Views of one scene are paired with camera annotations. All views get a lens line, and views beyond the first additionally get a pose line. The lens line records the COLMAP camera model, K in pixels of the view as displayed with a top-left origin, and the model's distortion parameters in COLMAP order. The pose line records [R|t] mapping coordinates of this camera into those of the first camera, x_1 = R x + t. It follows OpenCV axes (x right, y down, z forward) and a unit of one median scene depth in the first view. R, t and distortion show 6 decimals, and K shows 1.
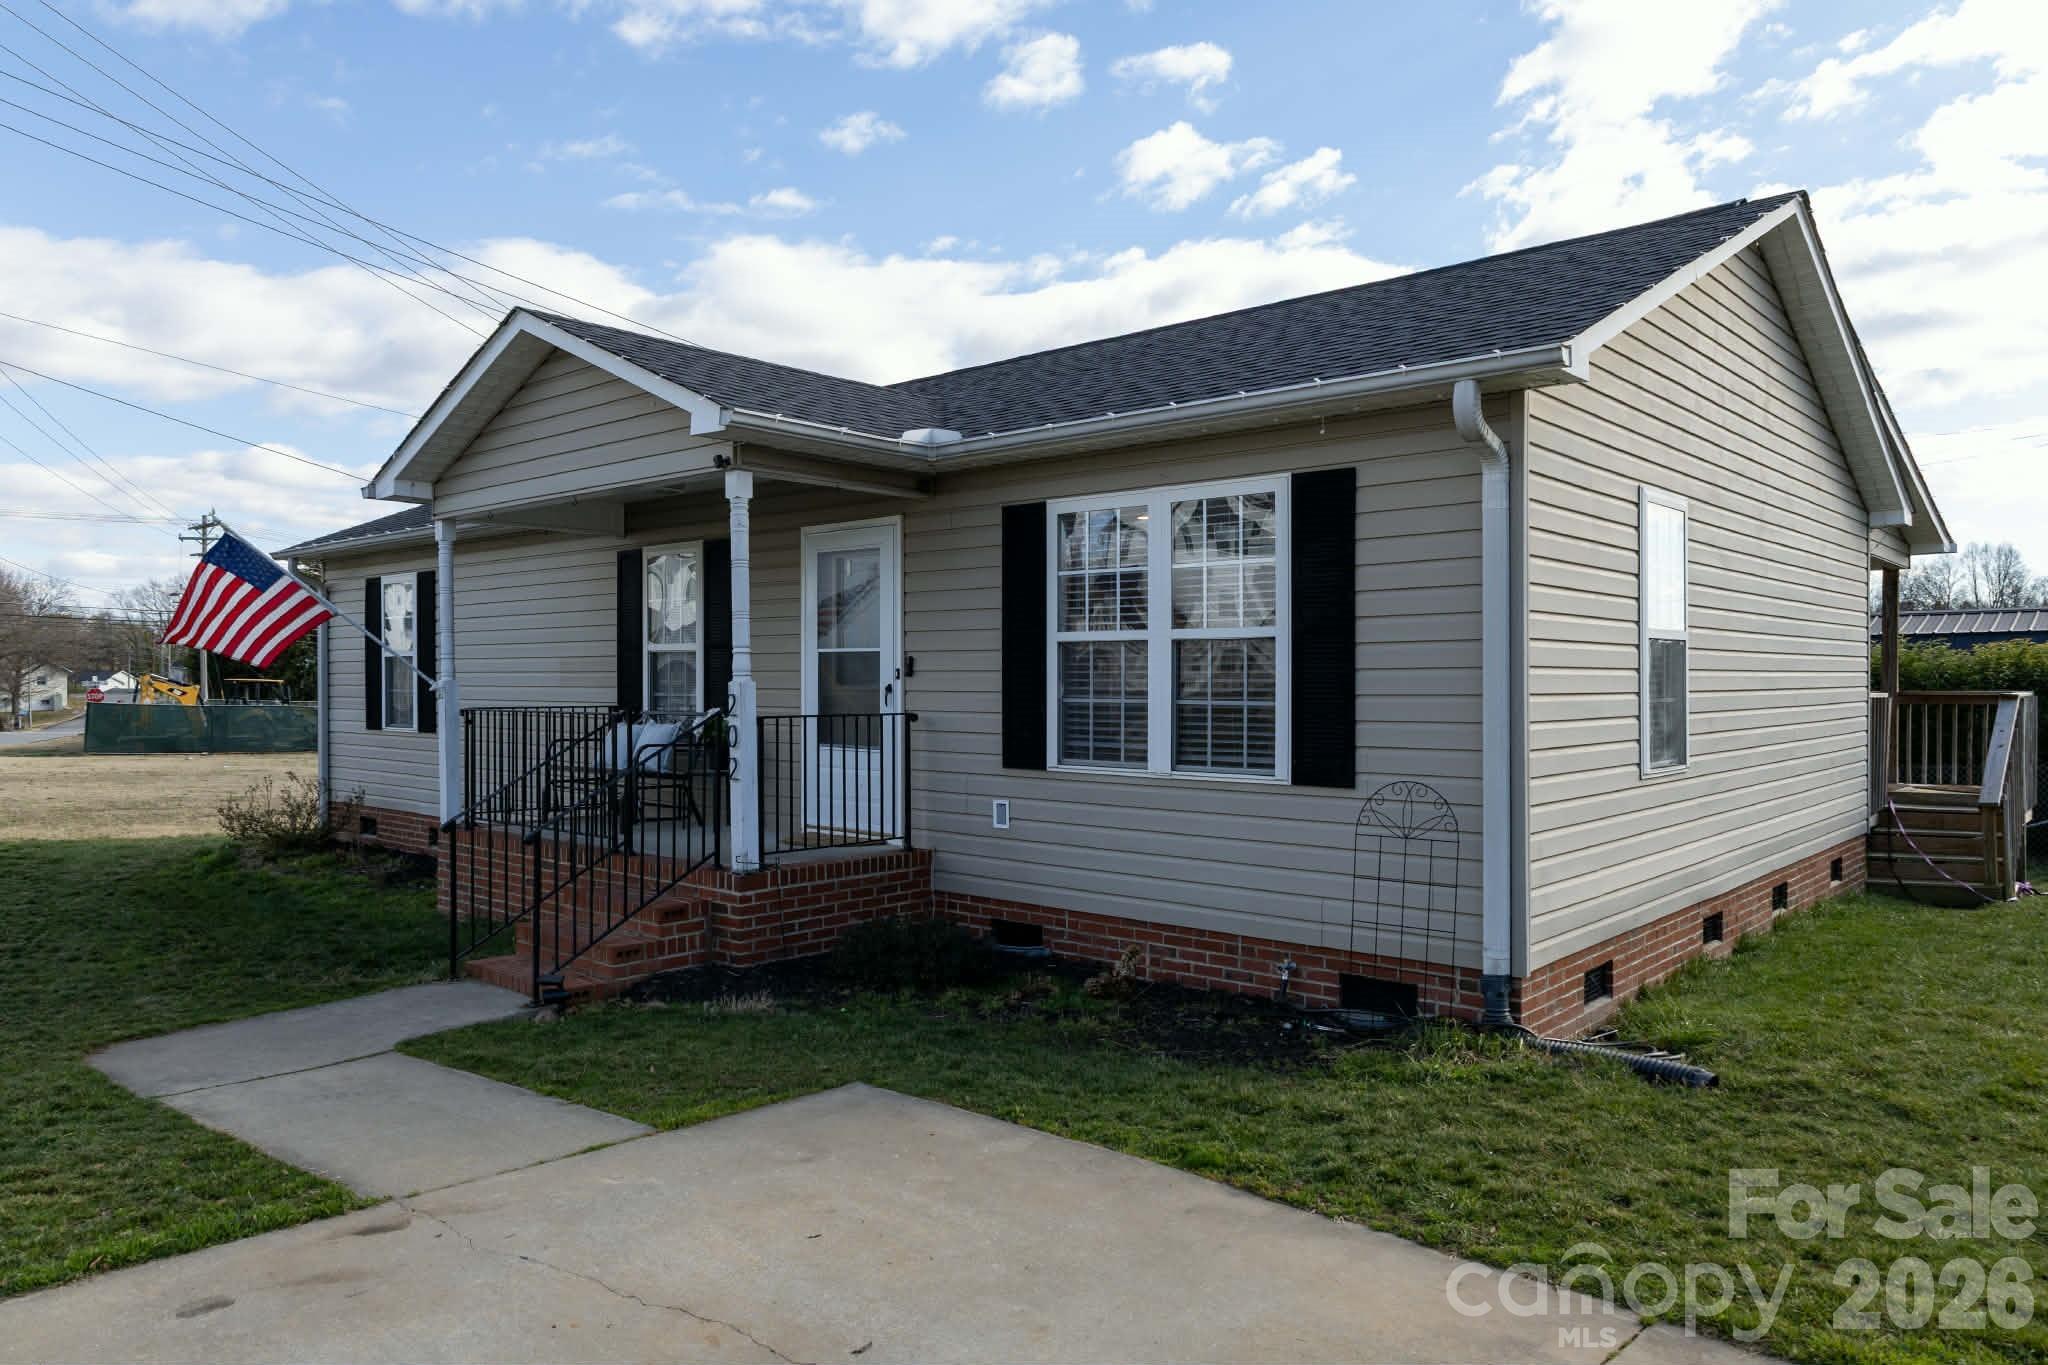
lens RADIAL K [[1401.0, 0, 1028.2], [0, 1401.0, 690.0], [0, 0, 1]] dist [-0.022659, 0.000167]
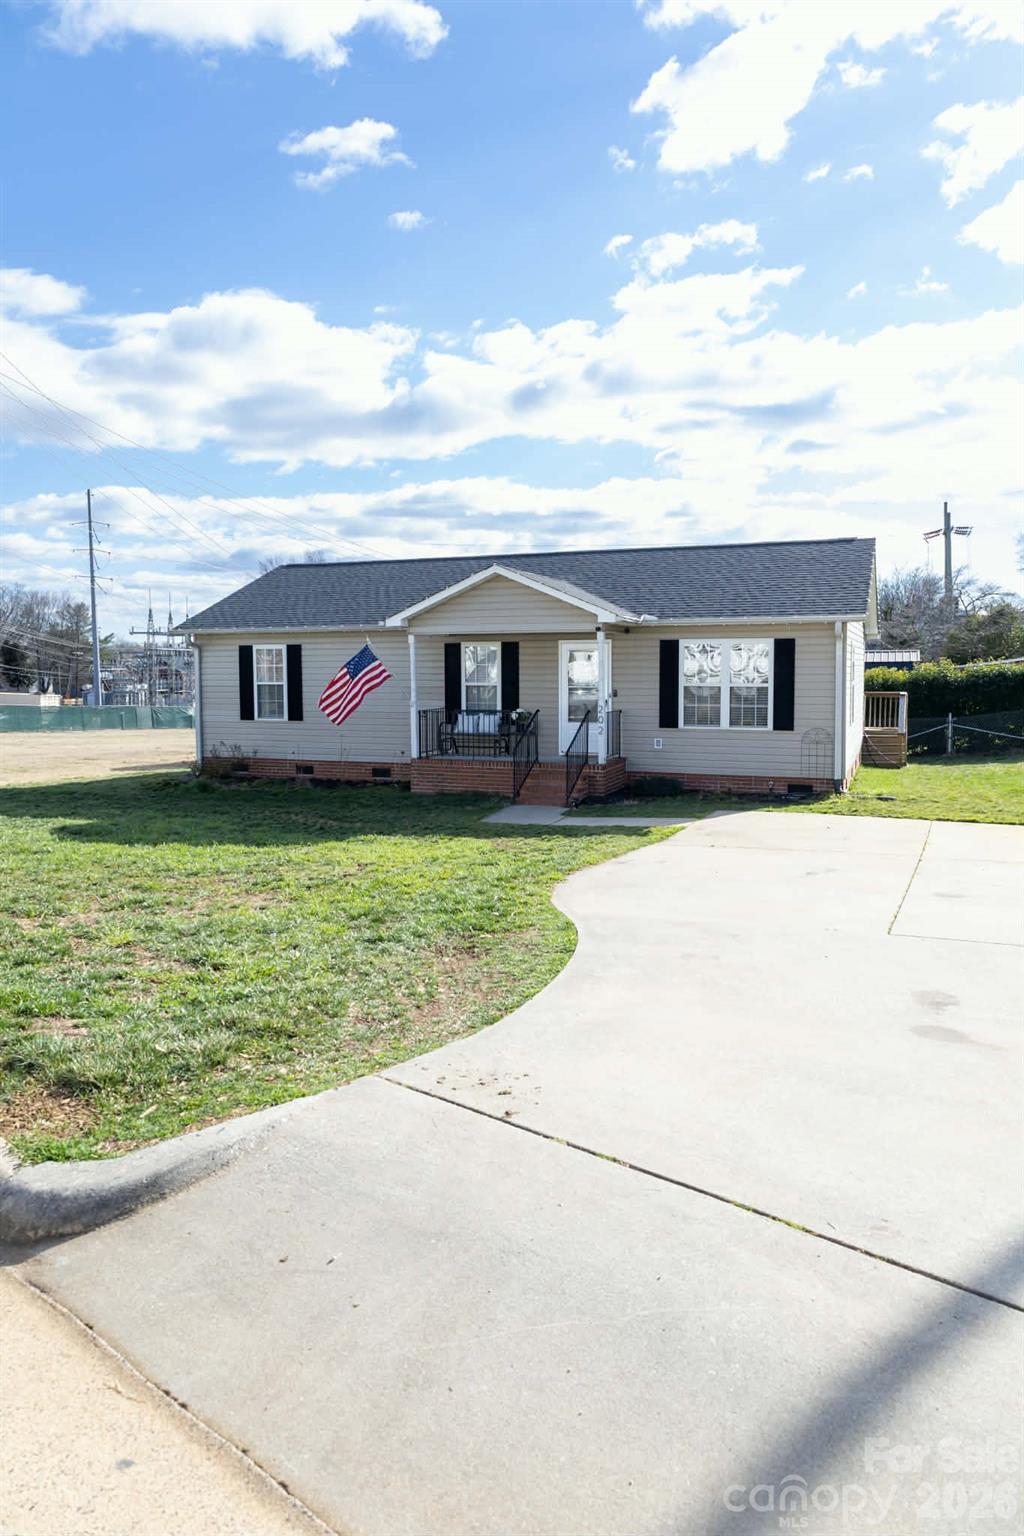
lens RADIAL K [[1050.8, 0, 515.4], [0, 1050.8, 761.1], [0, 0, 1]] dist [-0.022659, 0.000167]
pose [[0.934786, -0.037374, 0.353239, -1.212788], [0.007906, 0.996392, 0.084500, -0.072992], [-0.355123, -0.076197, 0.931709, -1.082561]]
